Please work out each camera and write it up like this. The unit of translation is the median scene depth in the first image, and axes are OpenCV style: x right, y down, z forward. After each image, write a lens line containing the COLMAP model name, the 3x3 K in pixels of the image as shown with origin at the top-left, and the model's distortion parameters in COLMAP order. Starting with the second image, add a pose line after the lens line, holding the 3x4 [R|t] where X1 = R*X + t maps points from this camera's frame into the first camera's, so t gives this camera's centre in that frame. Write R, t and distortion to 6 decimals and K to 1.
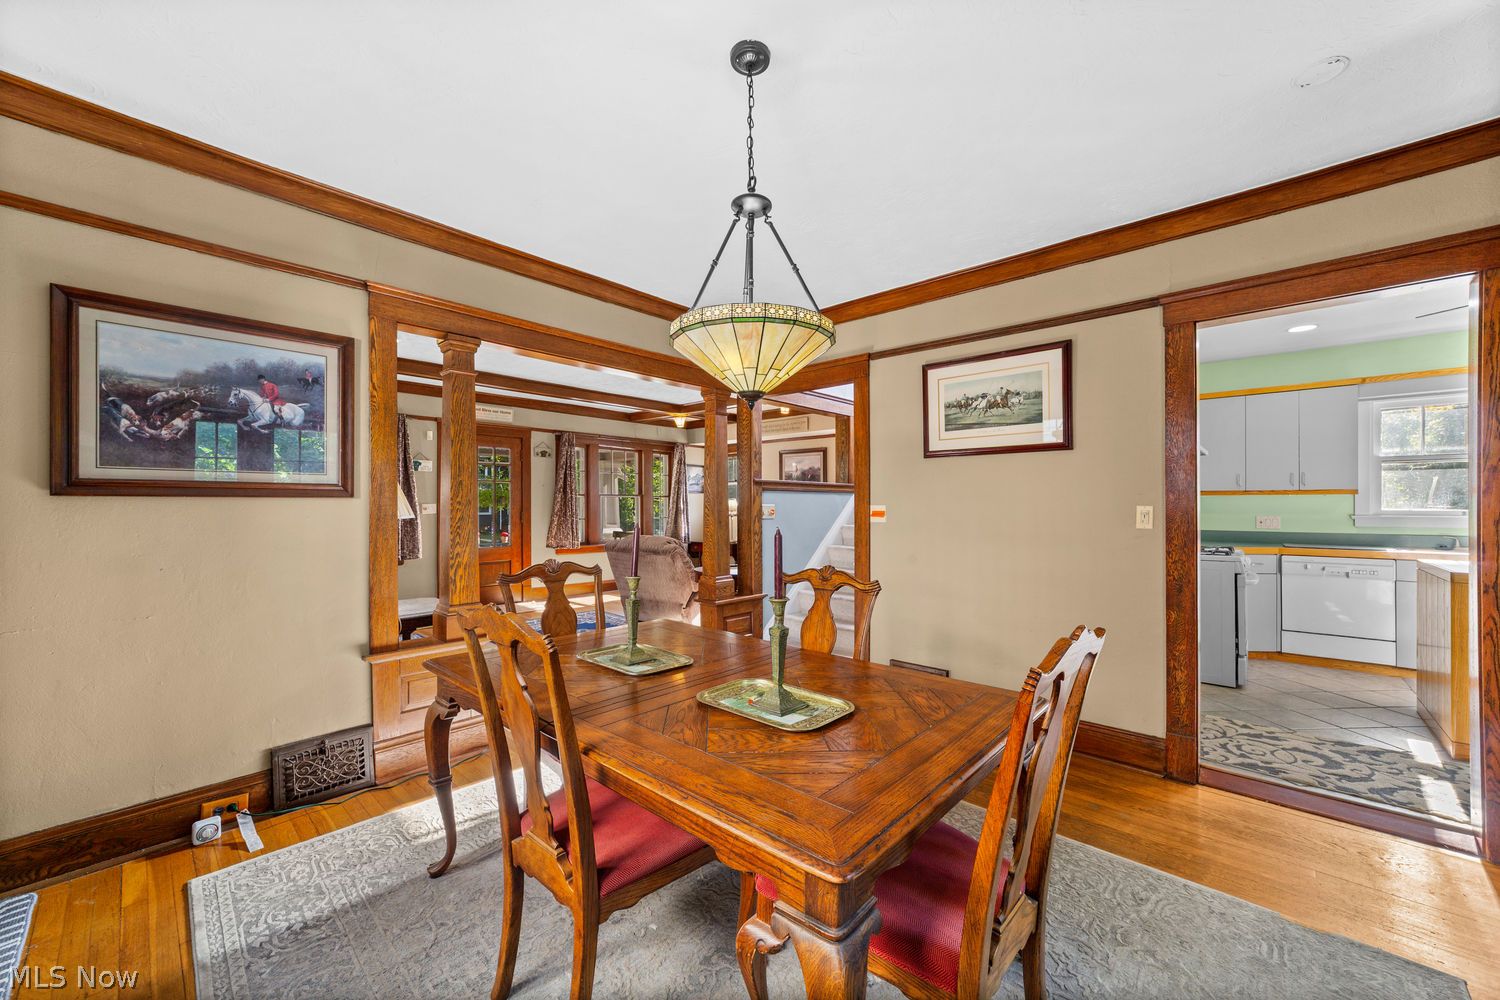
lens RADIAL K [[578.7, 0, 743.5], [0, 578.7, 502.6], [0, 0, 1]] dist [-0.014348, 0.007216]
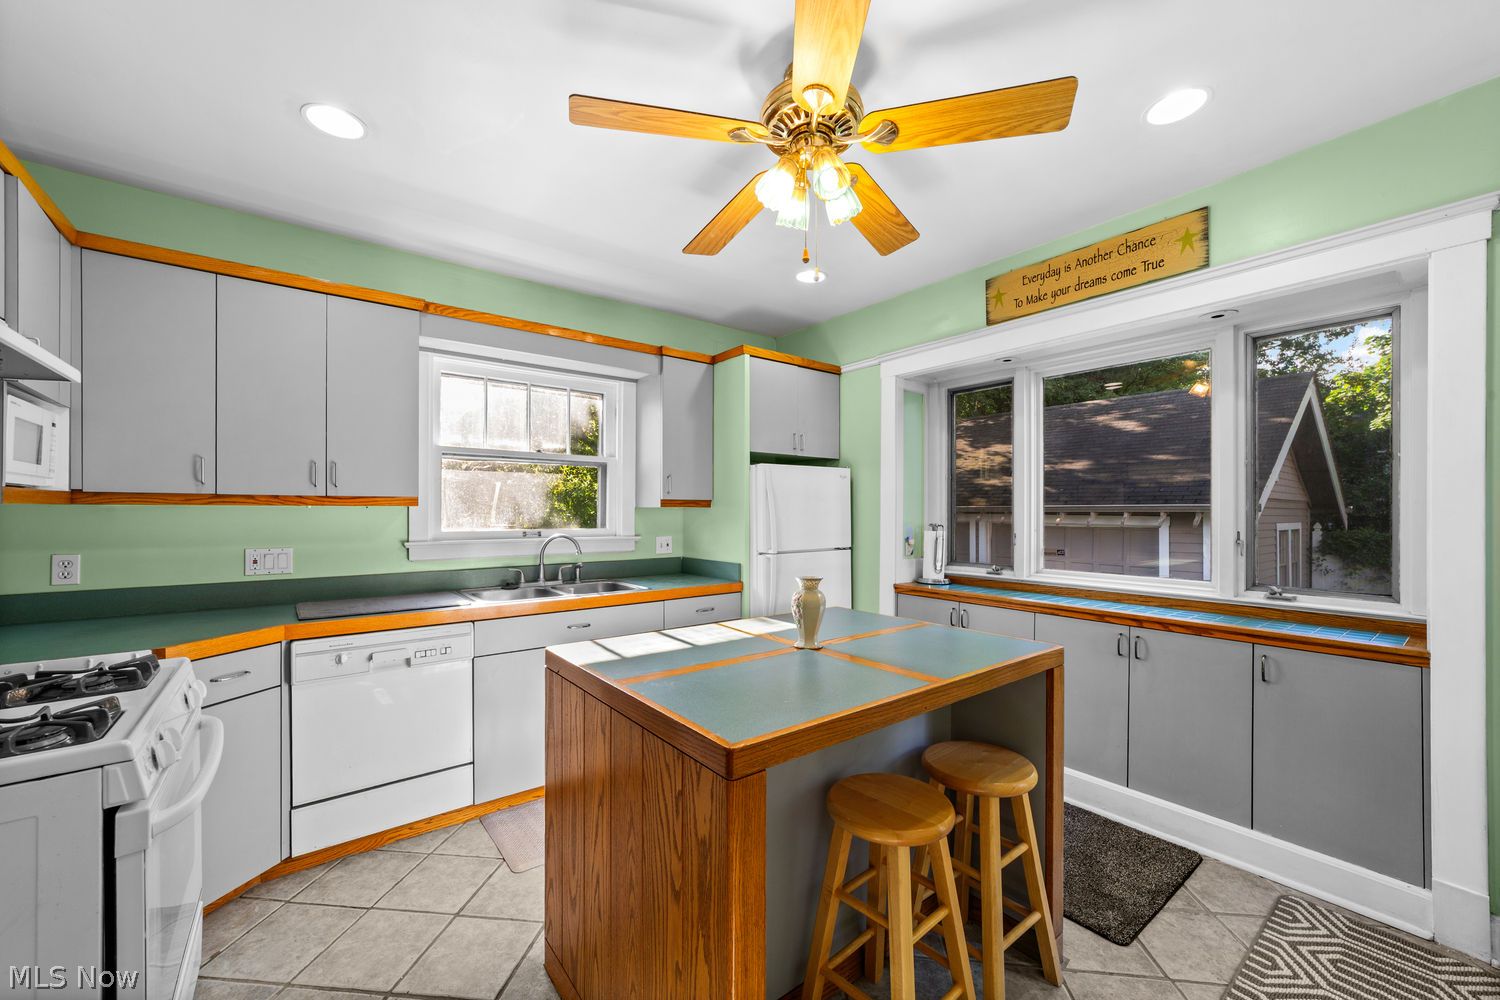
lens RADIAL K [[578.7, 0, 748.8], [0, 578.7, 512.7], [0, 0, 1]] dist [-0.014348, 0.007216]
pose [[0.152077, -0.001020, 0.988368, 0.474539], [-0.005896, 0.999981, 0.001940, -0.009610], [-0.988351, -0.006123, 0.152068, 0.502726]]
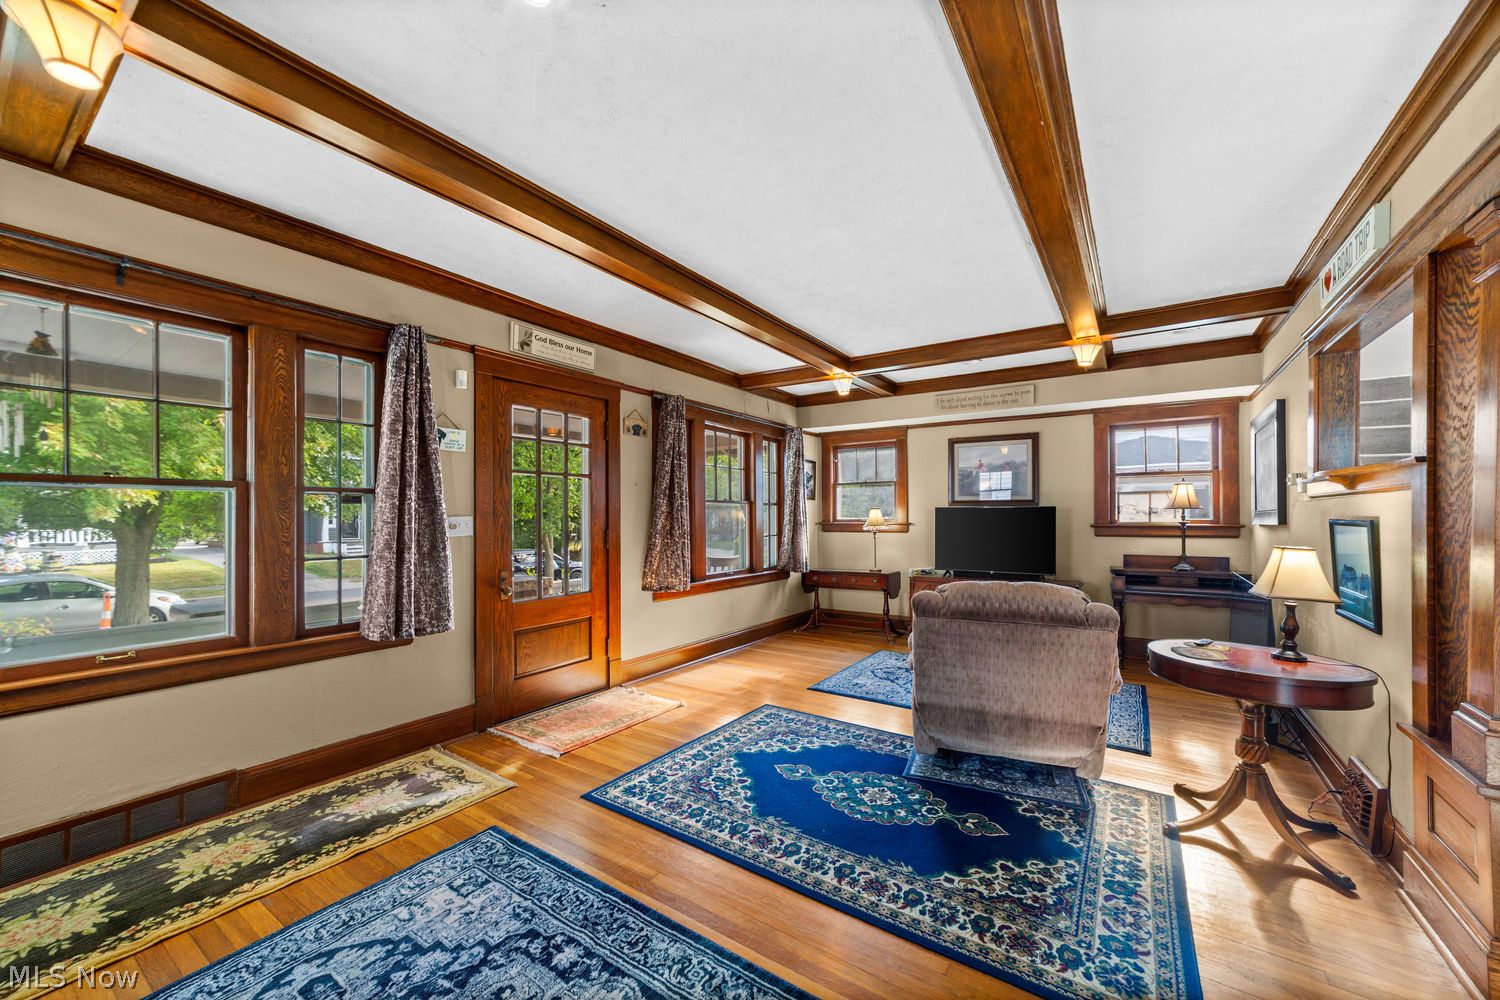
lens RADIAL K [[578.7, 0, 744.2], [0, 578.7, 512.9], [0, 0, 1]] dist [-0.014348, 0.007216]
pose [[0.988537, -0.001043, 0.150974, -0.476656], [0.001101, 0.999999, -0.000305, -0.000559], [-0.150973, 0.000468, 0.988538, 0.591483]]
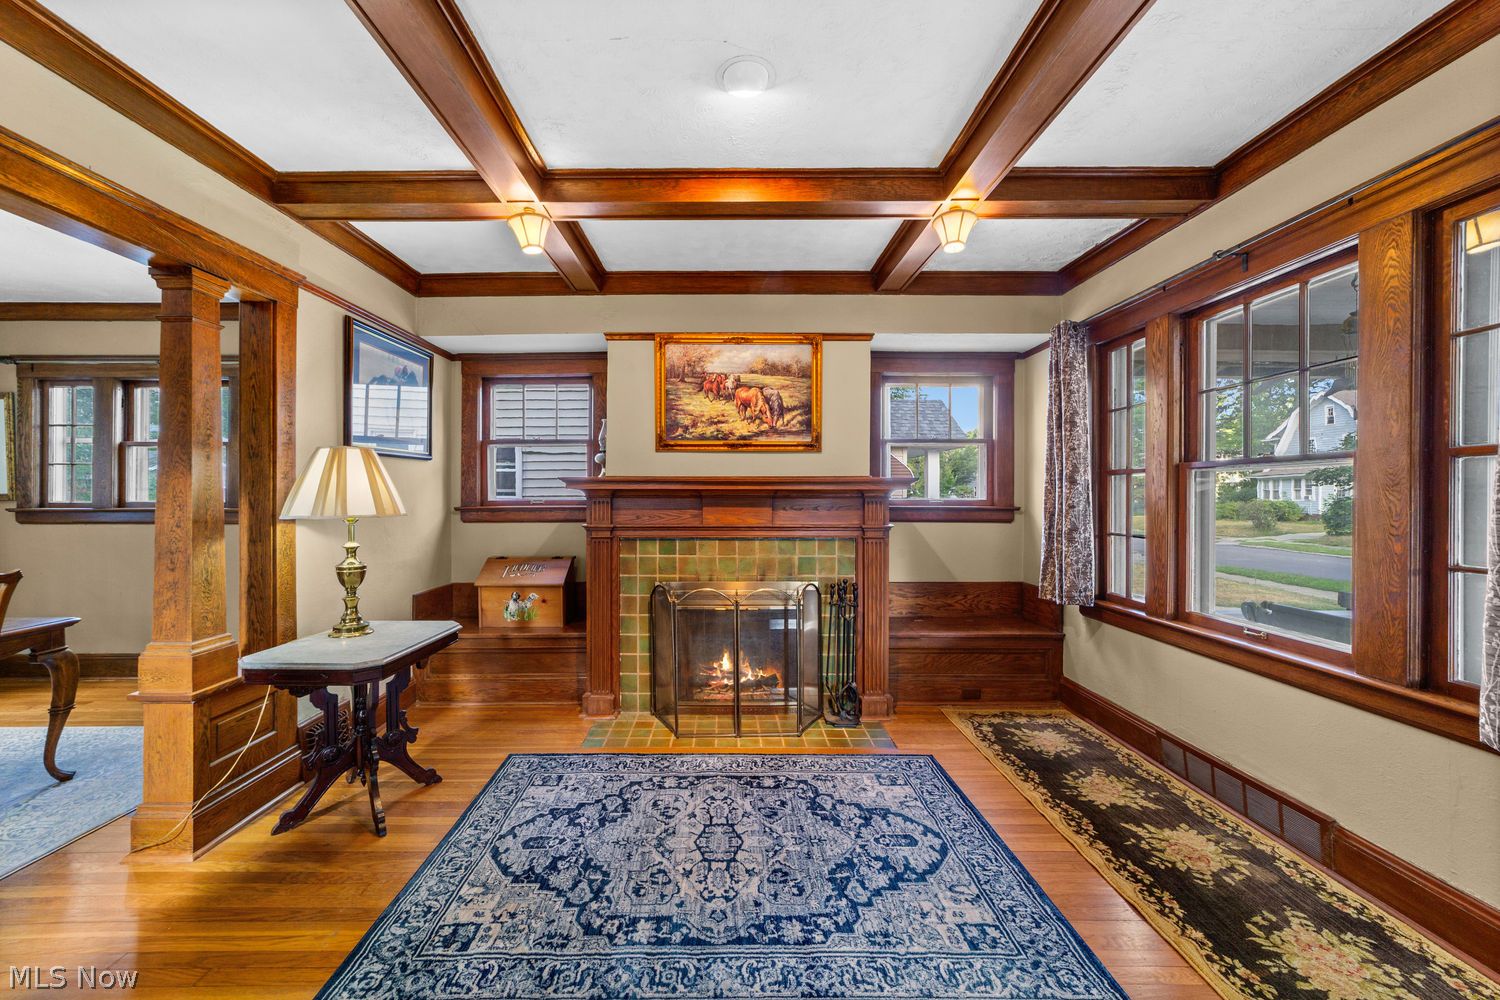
lens RADIAL K [[578.7, 0, 723.0], [0, 578.7, 497.3], [0, 0, 1]] dist [-0.014348, 0.007216]
pose [[-0.734461, 0.002945, -0.678644, -0.280478], [0.004614, 0.999989, -0.000654, 0.000563], [0.678635, -0.003612, -0.734467, 1.126194]]
